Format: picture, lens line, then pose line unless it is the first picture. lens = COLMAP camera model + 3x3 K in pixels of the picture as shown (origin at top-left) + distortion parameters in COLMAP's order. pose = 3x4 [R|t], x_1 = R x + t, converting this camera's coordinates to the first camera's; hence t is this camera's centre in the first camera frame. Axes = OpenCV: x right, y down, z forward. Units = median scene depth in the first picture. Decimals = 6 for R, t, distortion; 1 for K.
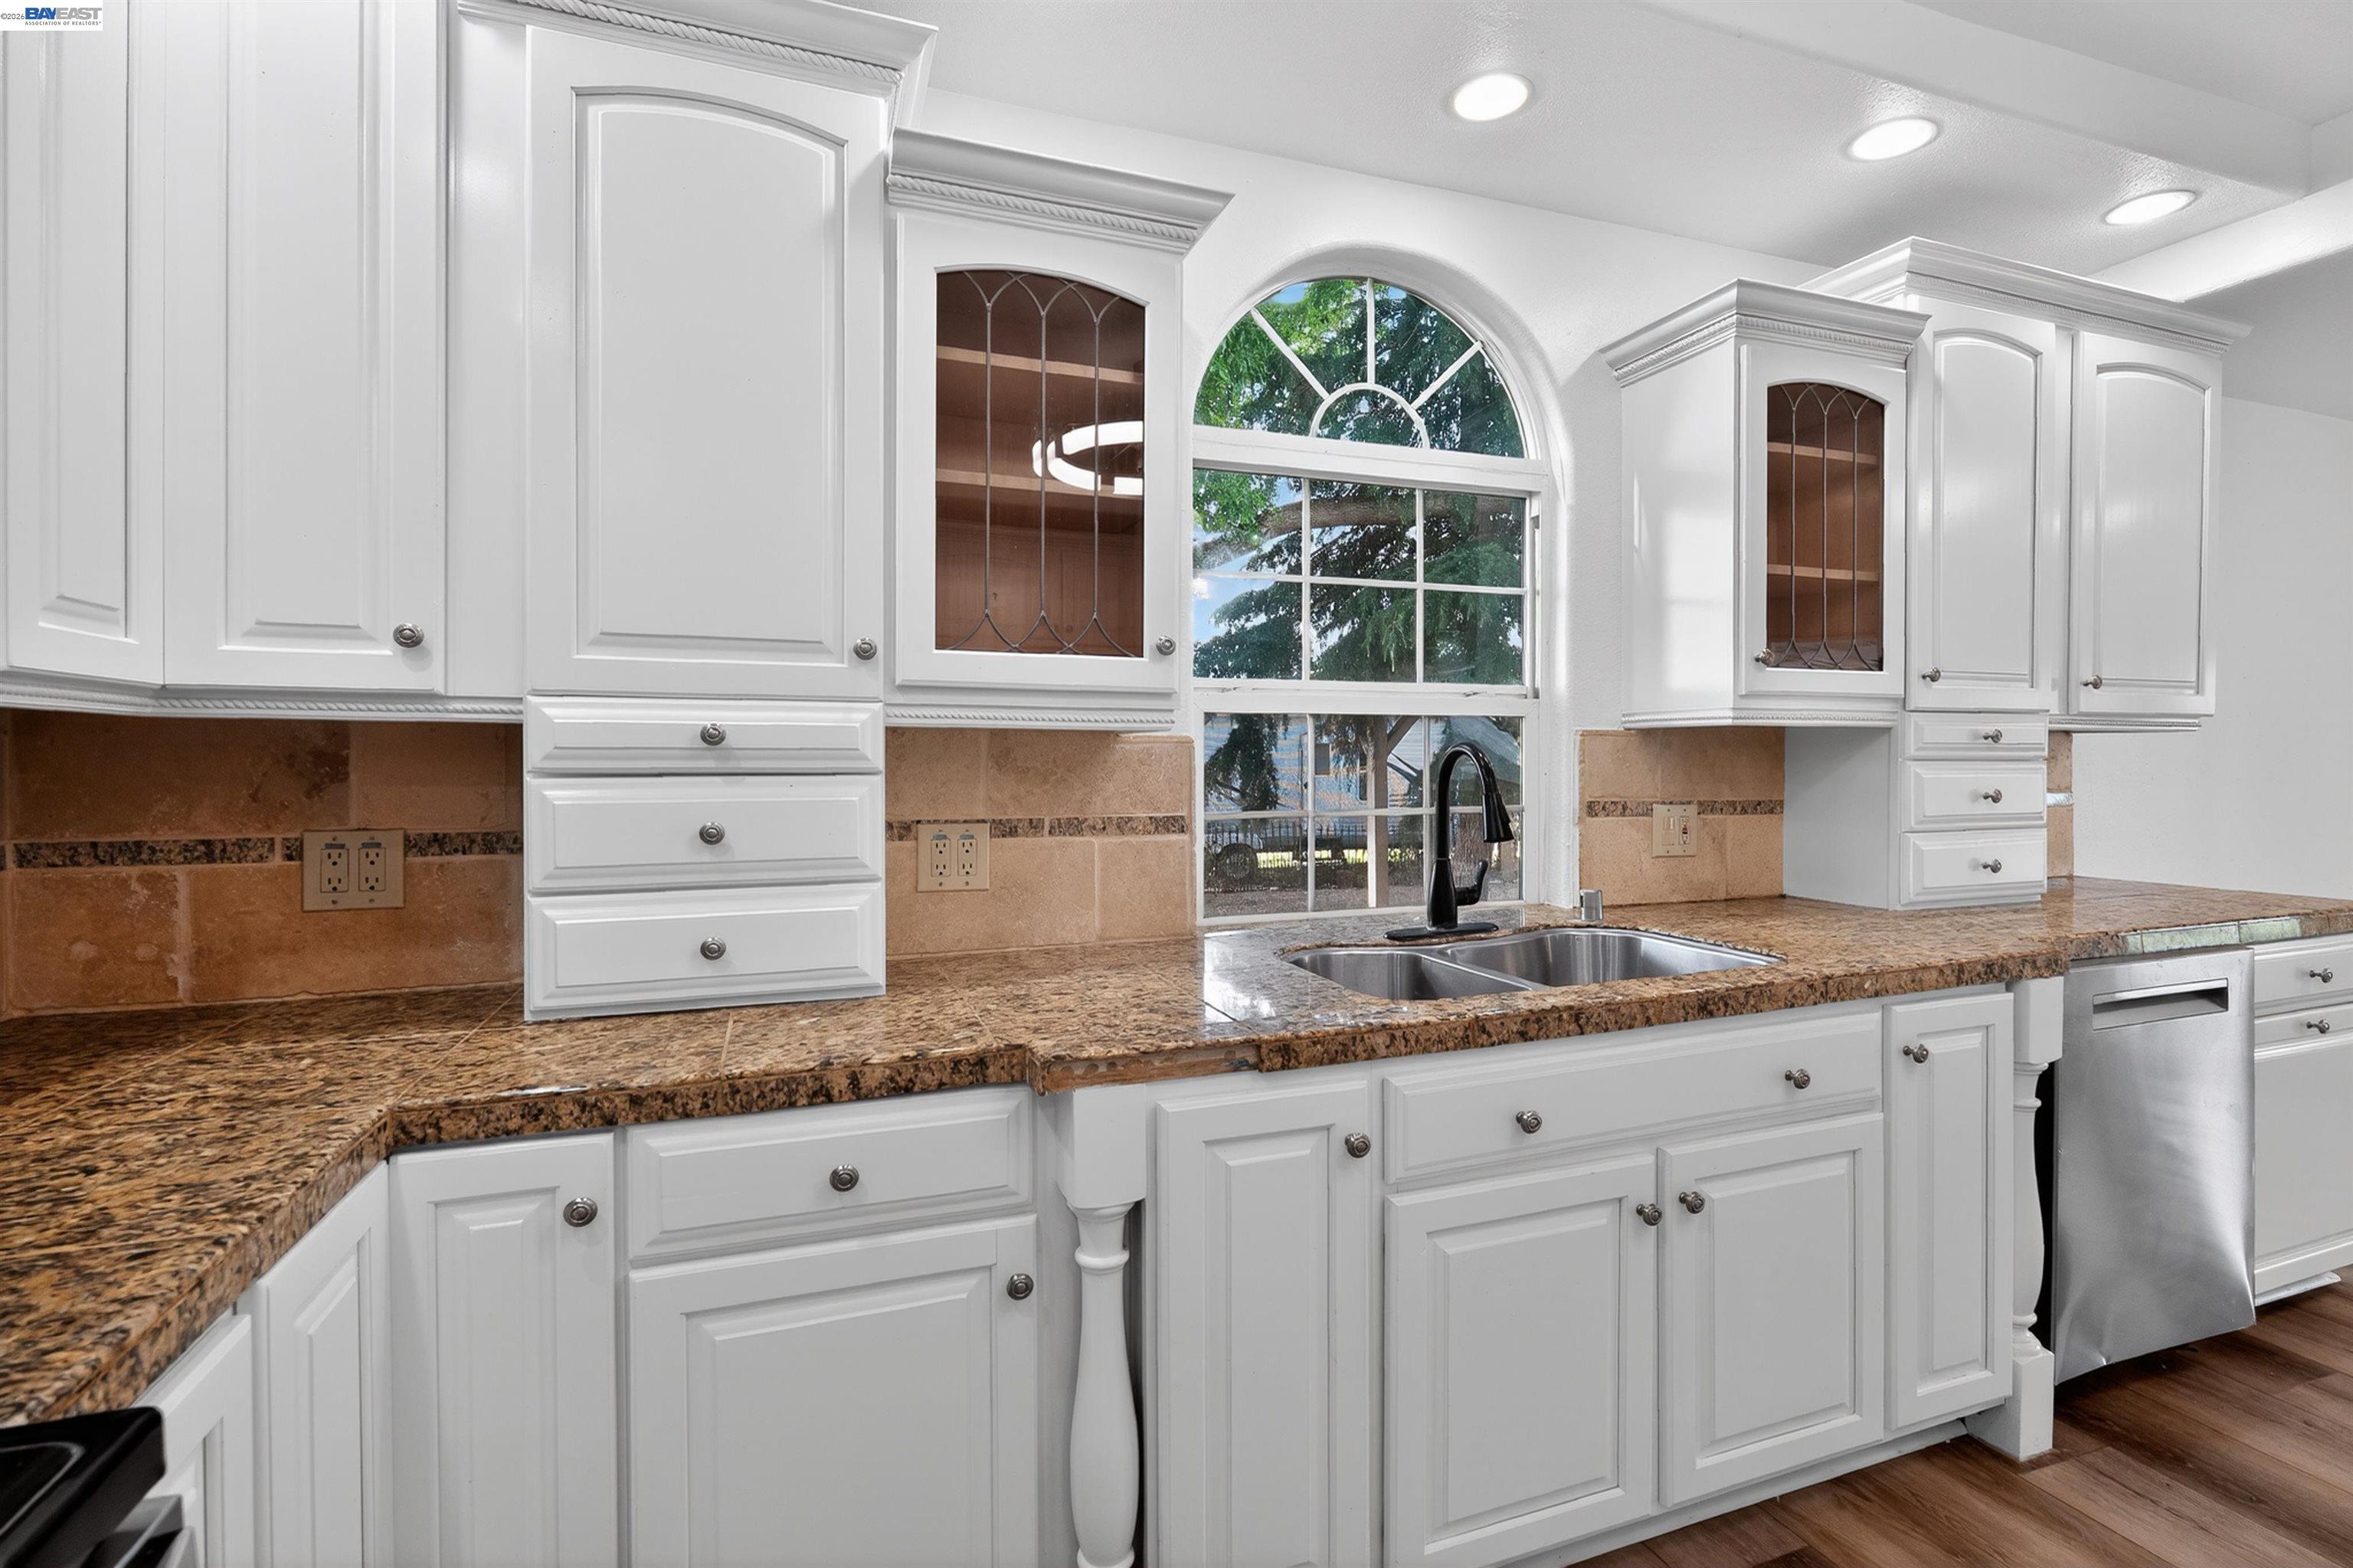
lens RADIAL K [[1026.4, 0, 1170.1], [0, 1026.4, 775.9], [0, 0, 1]] dist [0.001887, 0.000146]
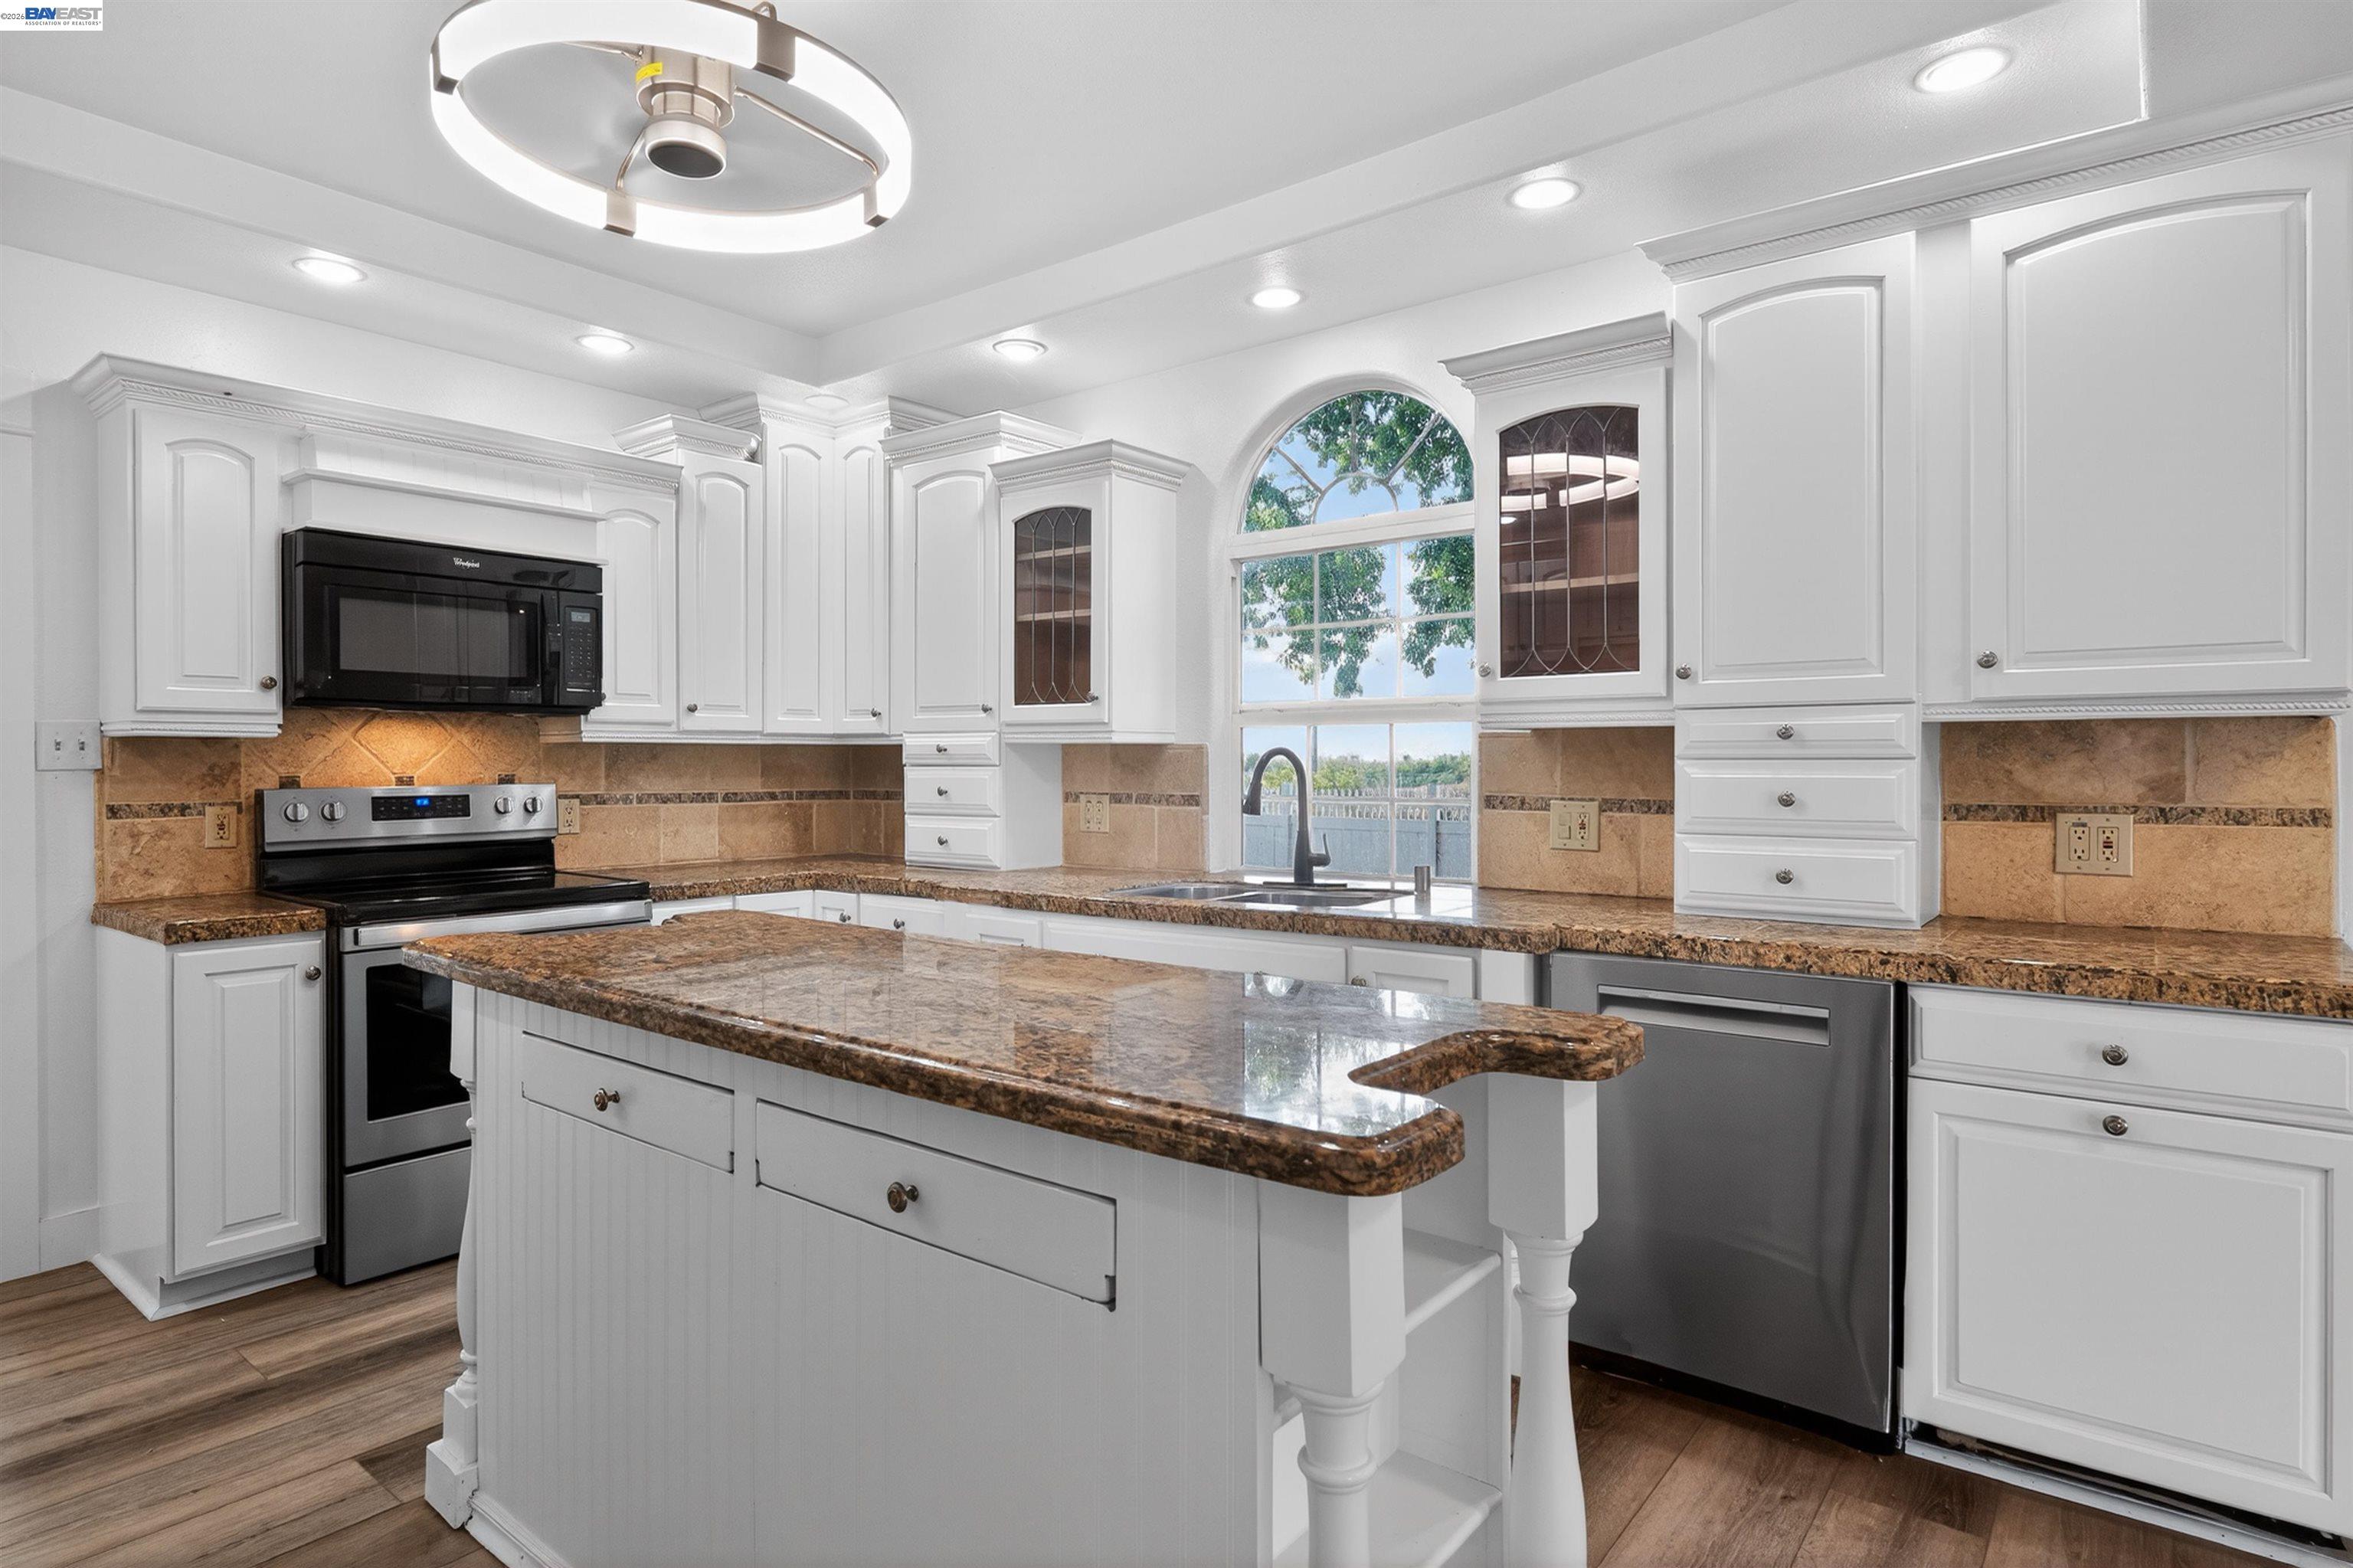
lens RADIAL K [[1251.5, 0, 1181.3], [0, 1251.5, 772.9], [0, 0, 1]] dist [-0.005593, 0.001135]
pose [[0.535389, 0.009479, -0.844552, 1.700368], [-0.012598, 0.999915, 0.003236, -0.000245], [0.844511, 0.008907, 0.535463, -0.041586]]
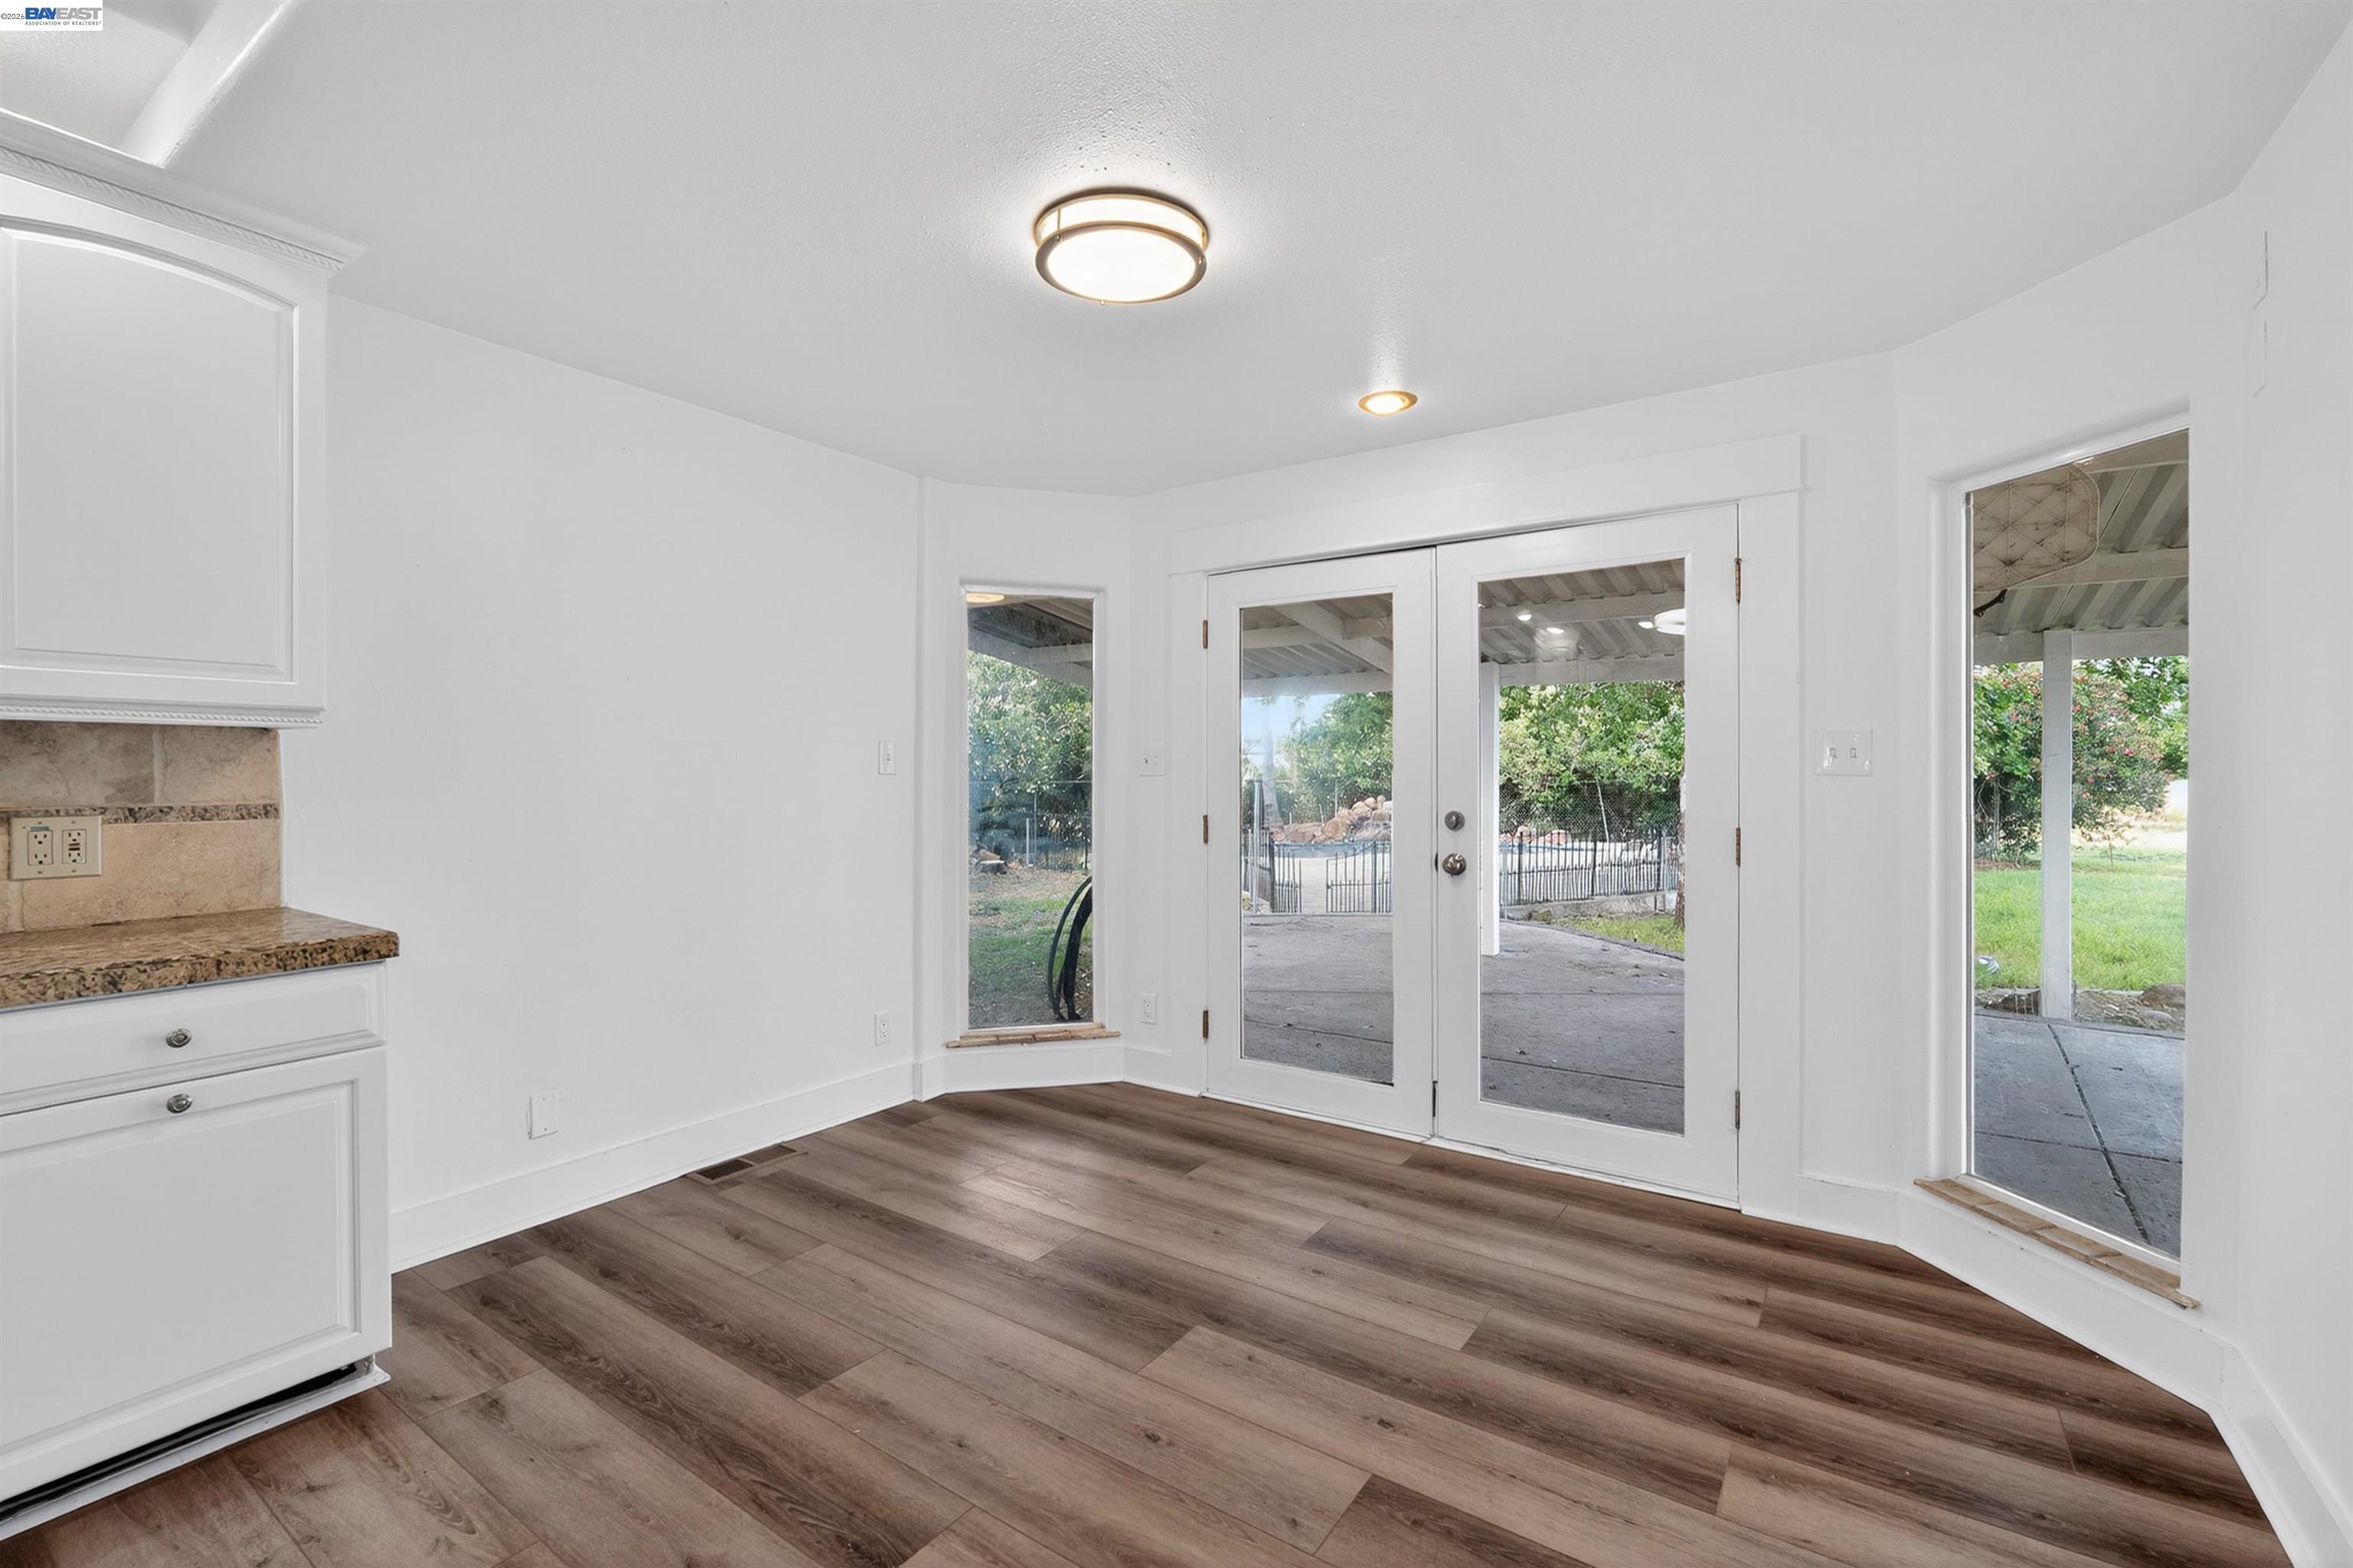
lens RADIAL K [[1026.4, 0, 1187.9], [0, 1026.4, 776.5], [0, 0, 1]] dist [0.001887, 0.000146]
pose [[0.810149, -0.000194, 0.586224, 1.431113], [0.005821, 0.999953, -0.007713, 0.008007], [-0.586196, 0.009661, 0.810112, -0.097625]]
